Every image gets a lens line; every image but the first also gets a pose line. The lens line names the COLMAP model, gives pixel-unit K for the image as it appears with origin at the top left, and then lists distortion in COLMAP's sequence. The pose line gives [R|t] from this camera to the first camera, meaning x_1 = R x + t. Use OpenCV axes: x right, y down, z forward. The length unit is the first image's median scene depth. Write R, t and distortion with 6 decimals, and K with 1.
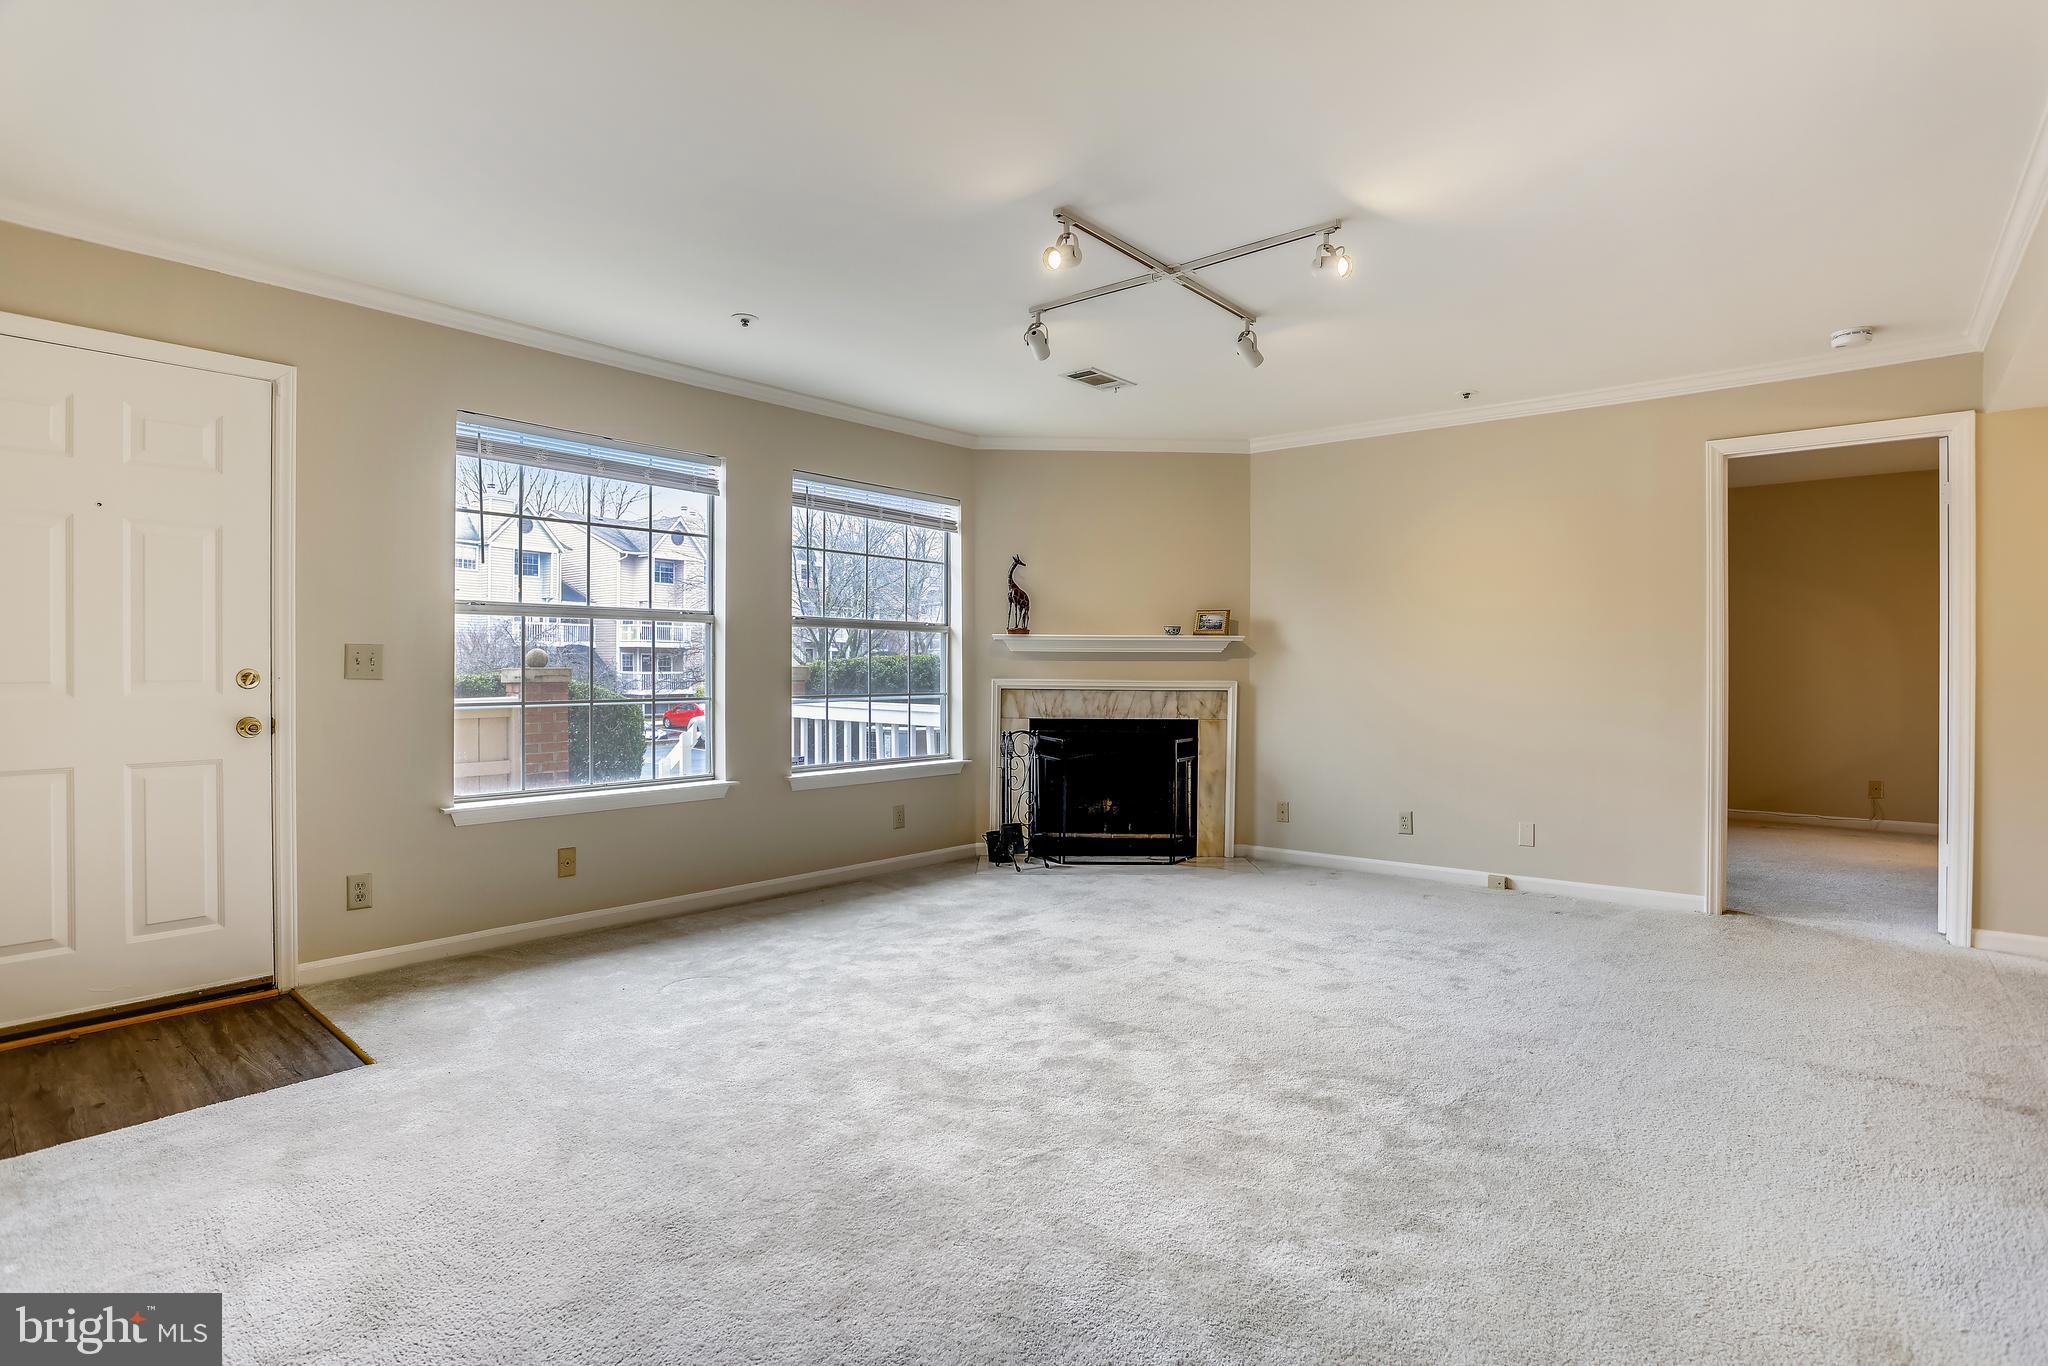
lens RADIAL K [[1000.9, 0, 1018.2], [0, 1000.9, 674.4], [0, 0, 1]] dist [-0.081730, 0.029902]
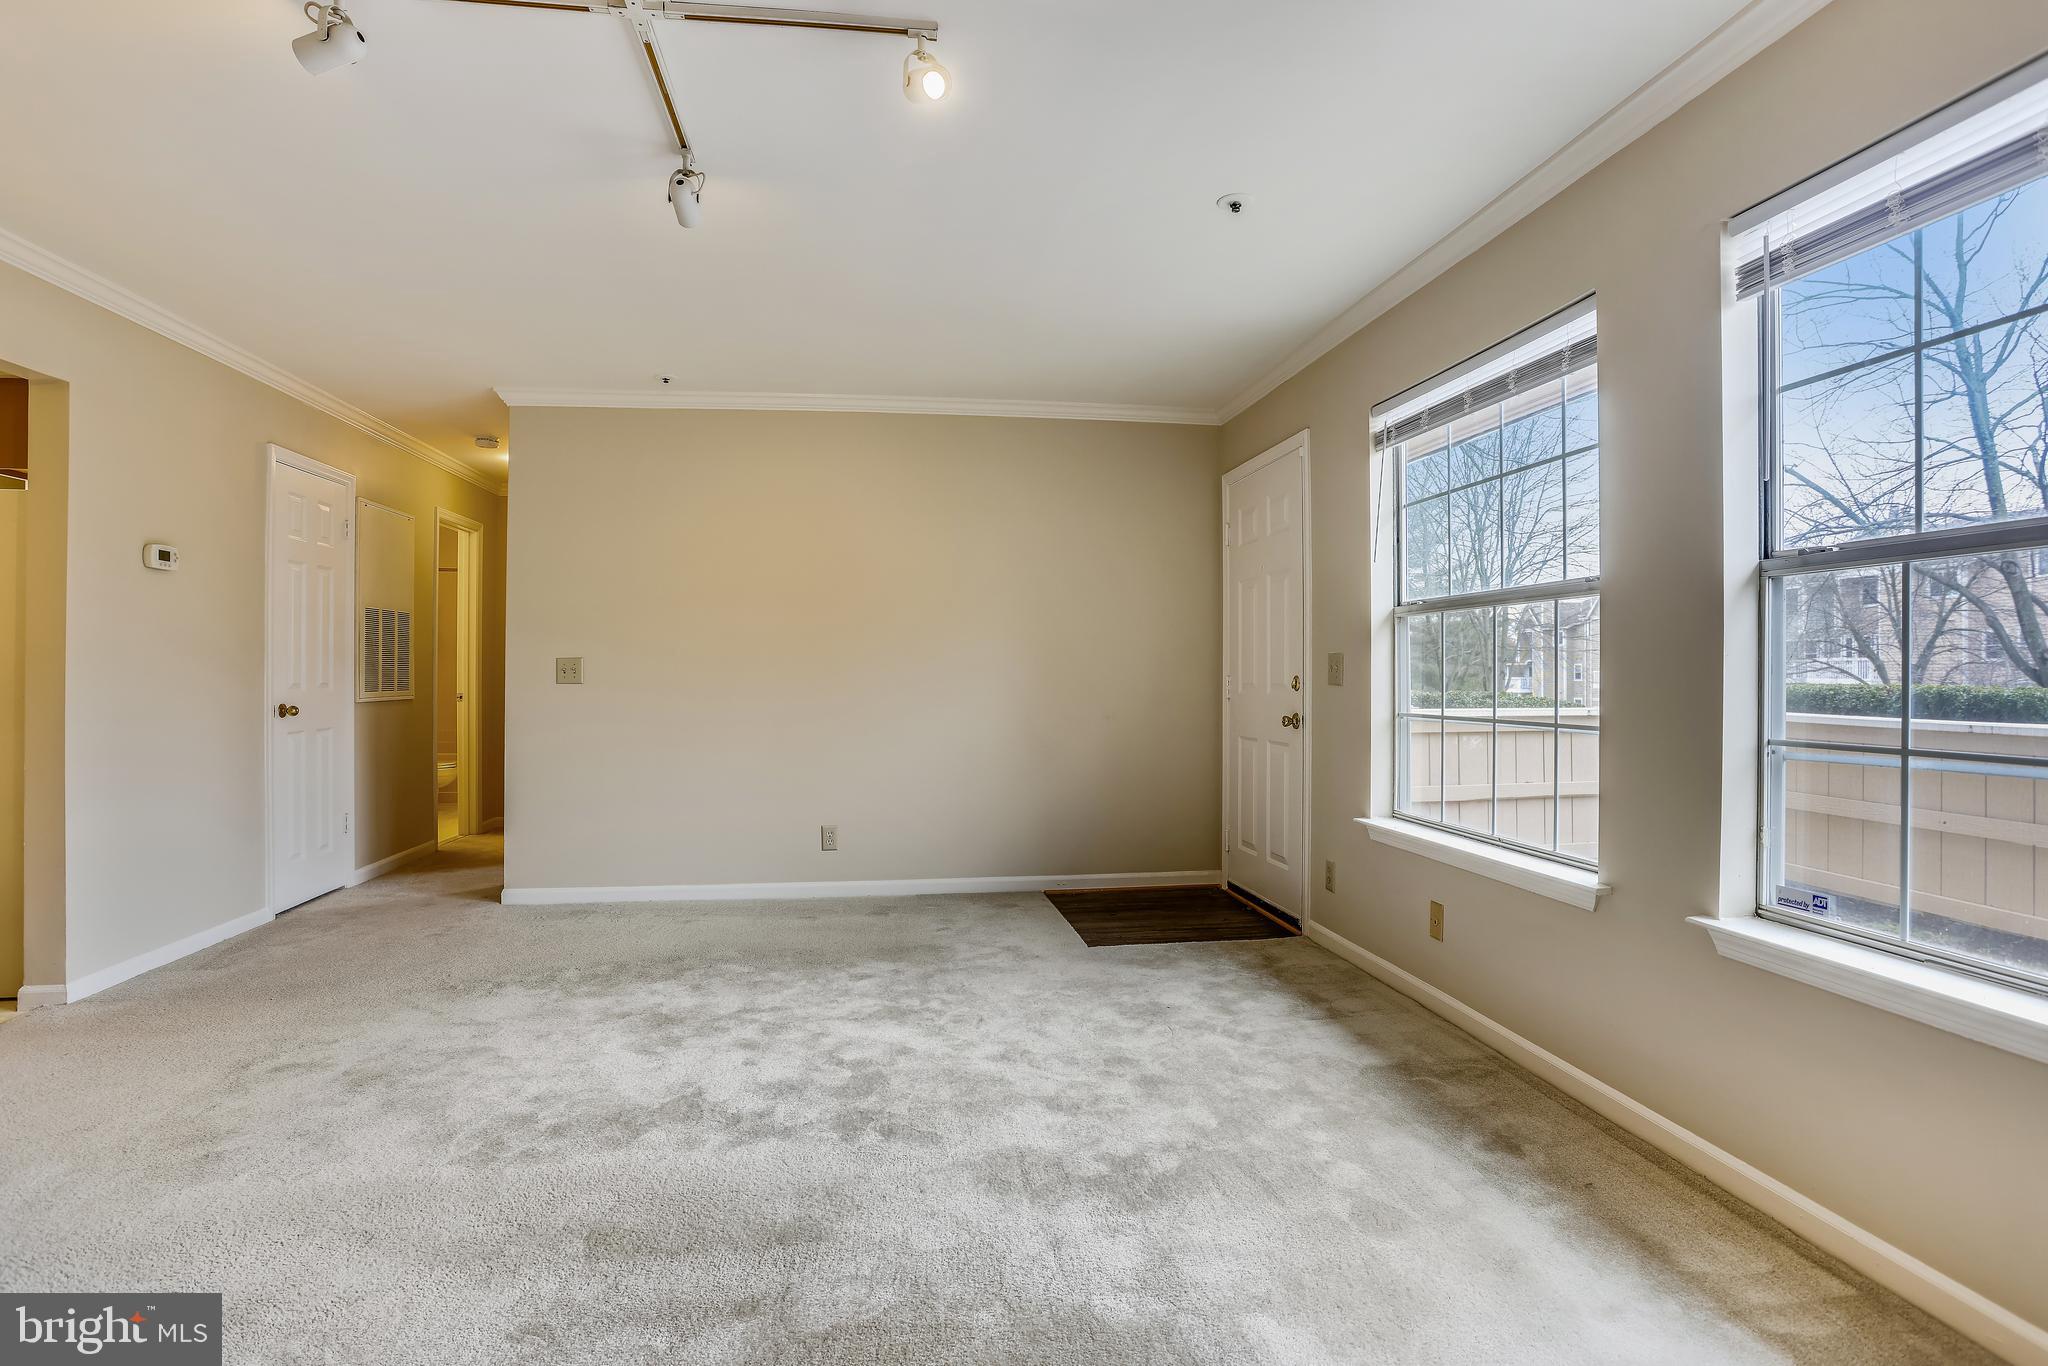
lens RADIAL K [[1000.9, 0, 1018.2], [0, 1000.9, 674.4], [0, 0, 1]] dist [-0.081730, 0.029902]
pose [[-0.647760, -0.003111, -0.761838, 0.252700], [-0.007676, 0.999968, 0.002444, -0.004486], [0.761806, 0.007431, -0.647763, 0.882365]]
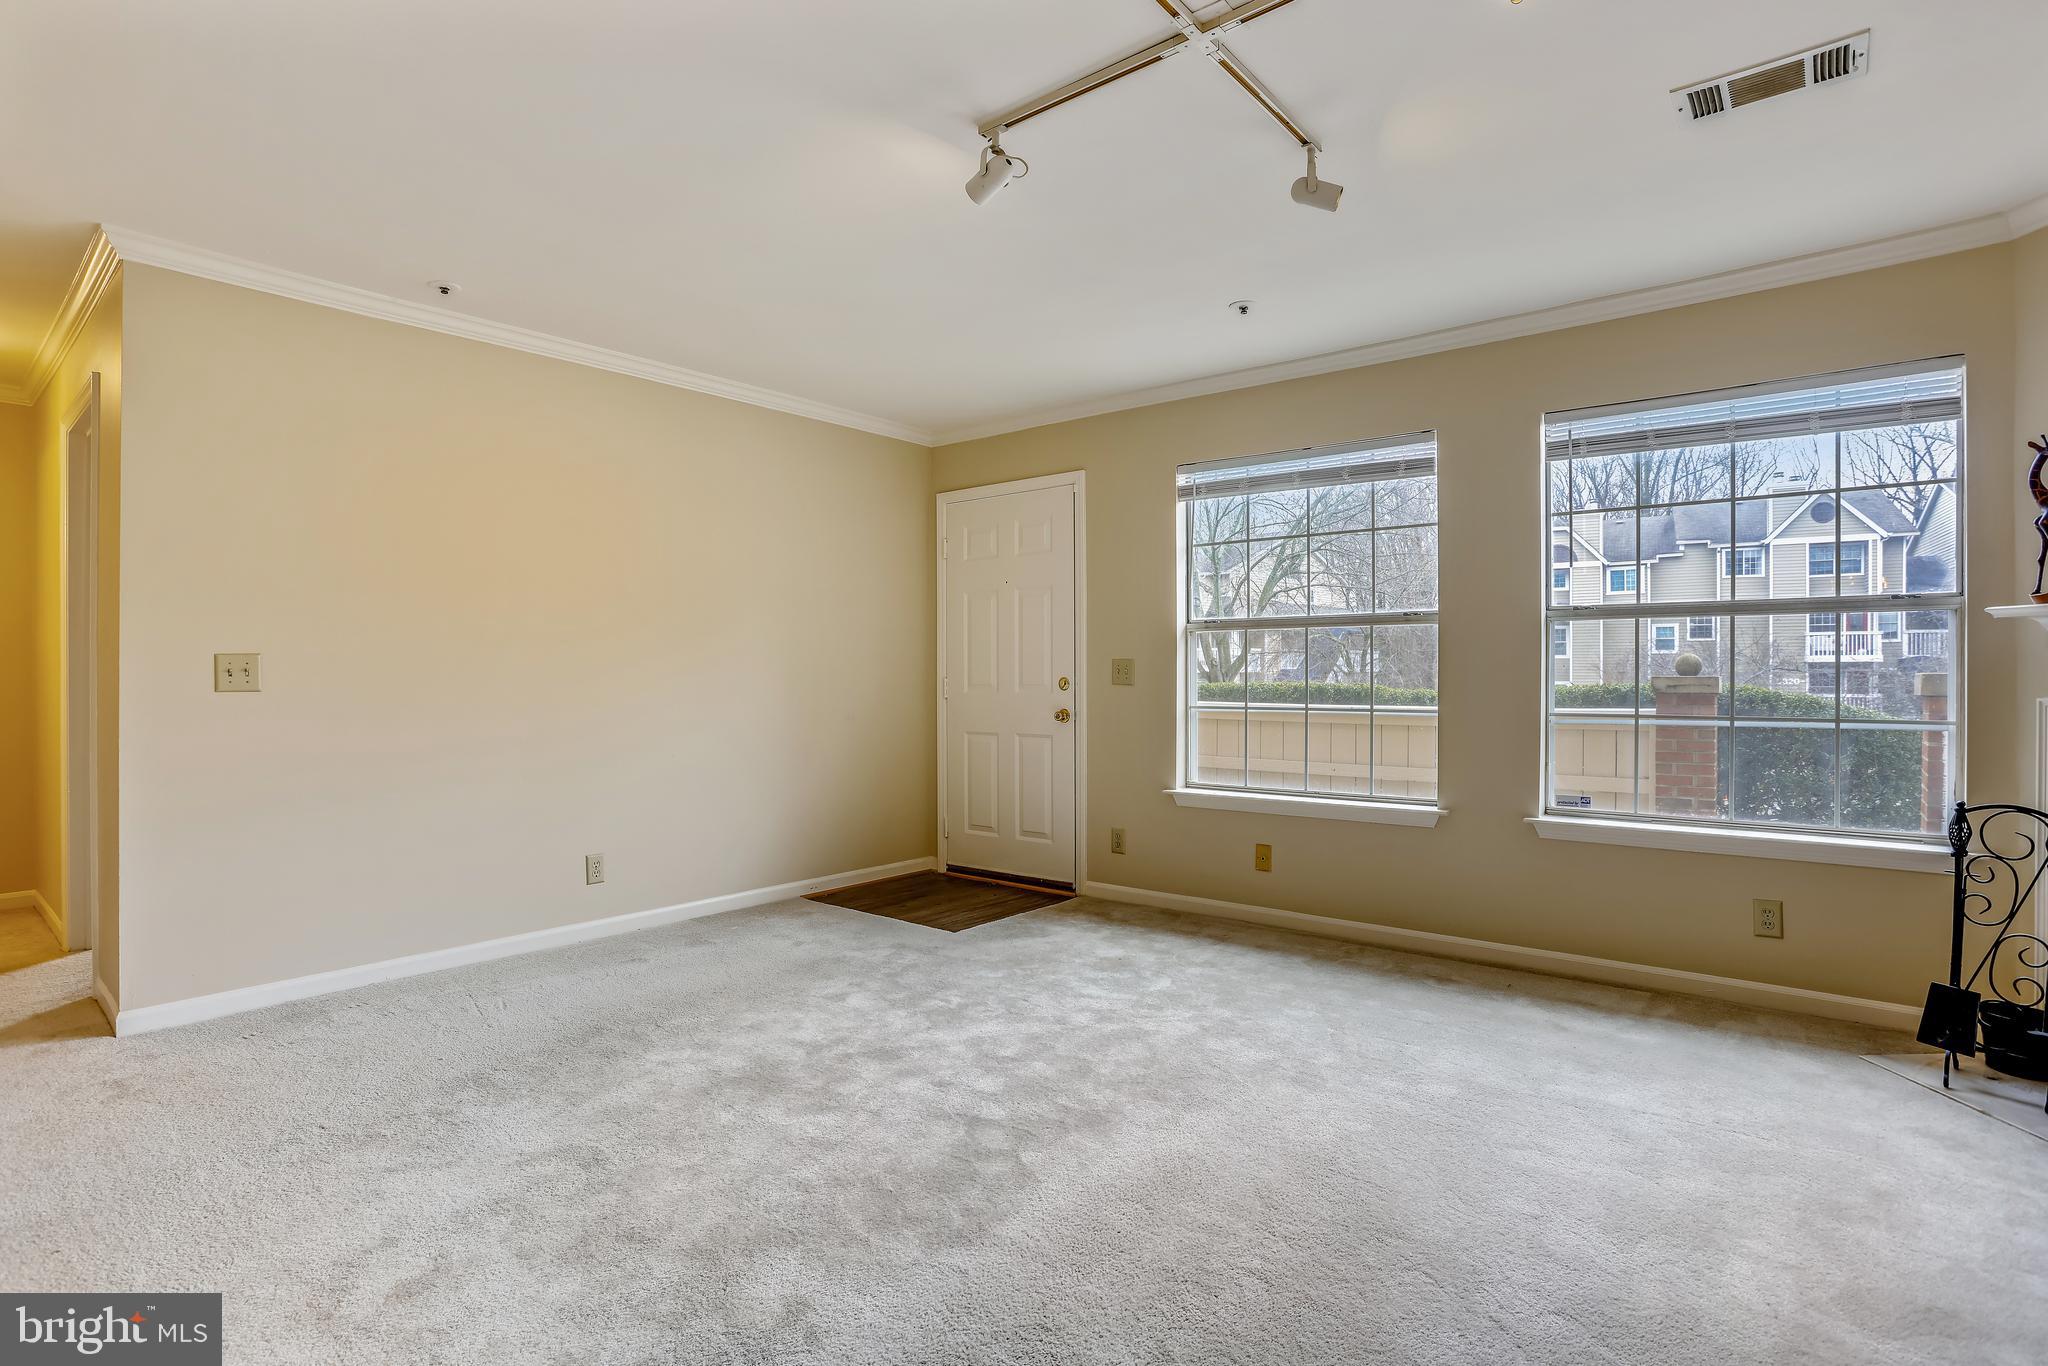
lens RADIAL K [[1000.9, 0, 1018.2], [0, 1000.9, 674.4], [0, 0, 1]] dist [-0.081730, 0.029902]
pose [[0.024932, -0.003783, -0.999682, 0.432673], [-0.005814, 0.999975, -0.003929, -0.001877], [0.999672, 0.005910, 0.024910, 0.496420]]
